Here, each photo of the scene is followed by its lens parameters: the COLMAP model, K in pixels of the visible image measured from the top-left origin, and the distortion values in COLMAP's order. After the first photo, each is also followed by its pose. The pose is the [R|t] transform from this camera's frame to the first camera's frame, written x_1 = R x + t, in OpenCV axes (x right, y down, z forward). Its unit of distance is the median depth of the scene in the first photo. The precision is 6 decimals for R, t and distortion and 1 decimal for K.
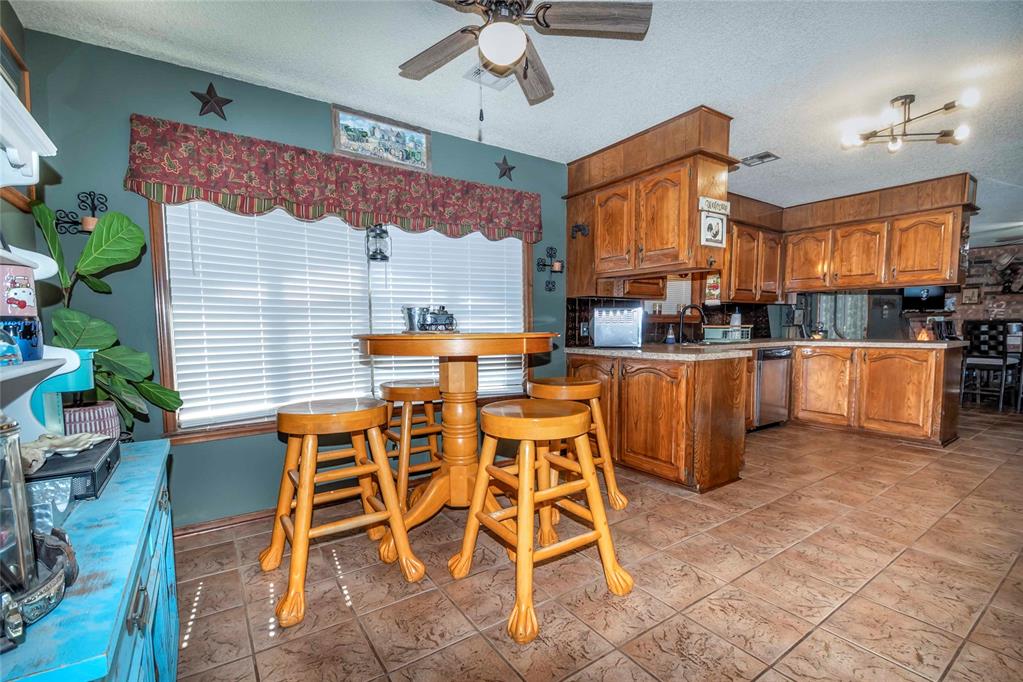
lens RADIAL K [[468.8, 0, 495.1], [0, 468.8, 371.1], [0, 0, 1]] dist [-0.010309, -0.004502]
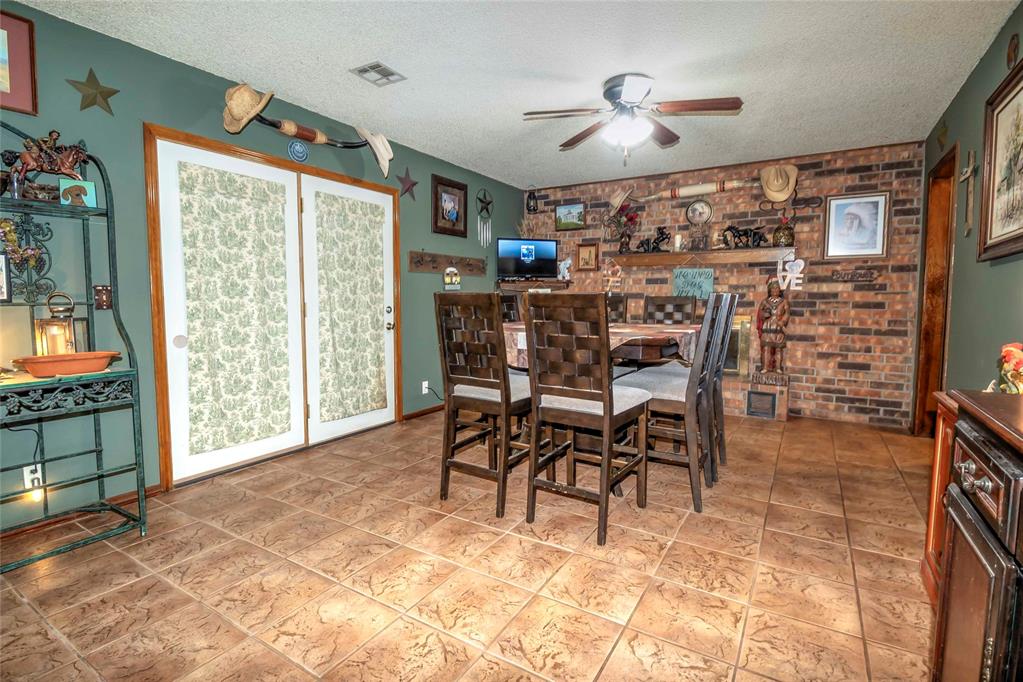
lens RADIAL K [[468.8, 0, 511.8], [0, 468.8, 344.5], [0, 0, 1]] dist [-0.010309, -0.004502]
pose [[0.922126, -0.023706, 0.386163, 0.688043], [0.024331, 0.999699, 0.003269, -0.046476], [-0.386124, 0.006381, 0.922425, 0.441054]]
